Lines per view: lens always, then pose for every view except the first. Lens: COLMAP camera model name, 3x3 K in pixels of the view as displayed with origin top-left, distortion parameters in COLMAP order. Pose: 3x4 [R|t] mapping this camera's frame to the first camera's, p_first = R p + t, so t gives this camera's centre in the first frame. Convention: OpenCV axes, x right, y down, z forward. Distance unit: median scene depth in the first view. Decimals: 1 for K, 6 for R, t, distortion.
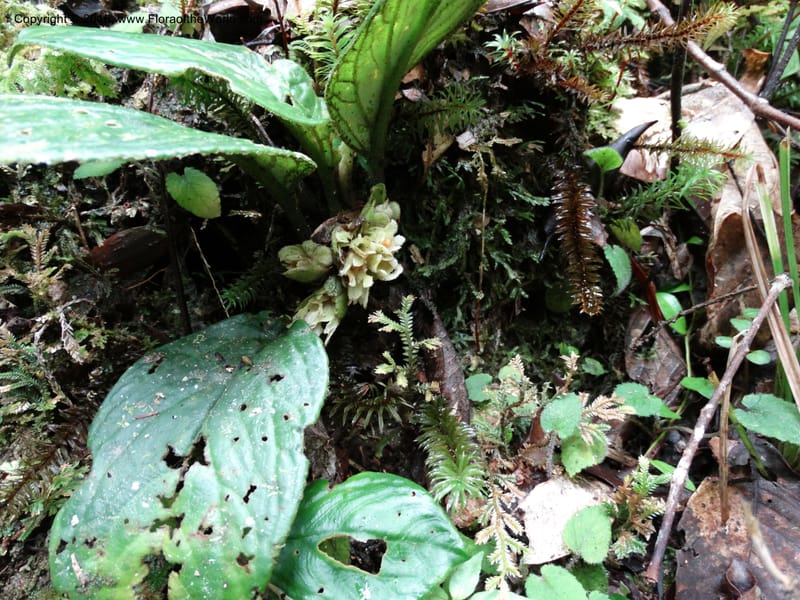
lens RADIAL K [[619.8, 0, 401.1], [0, 619.8, 302.8], [0, 0, 1]] dist [0.024291, -0.022135]
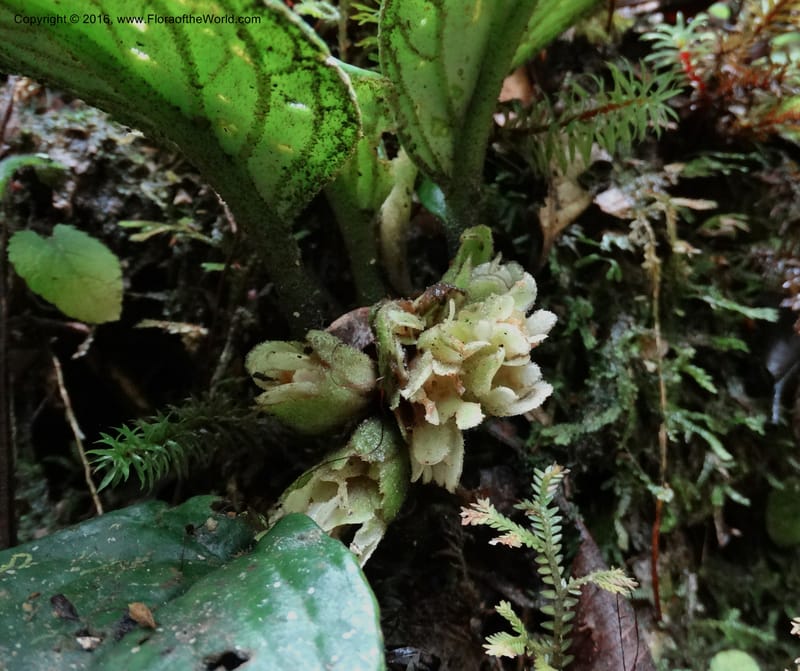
lens RADIAL K [[817.2, 0, 467.7], [0, 817.2, 347.5], [0, 0, 1]] dist [-0.012173, 0.000000]
pose [[0.994094, 0.024616, 0.105698, -0.105638], [0.009042, 0.951763, -0.306700, 0.083021], [-0.108149, 0.305844, 0.945919, 0.447989]]
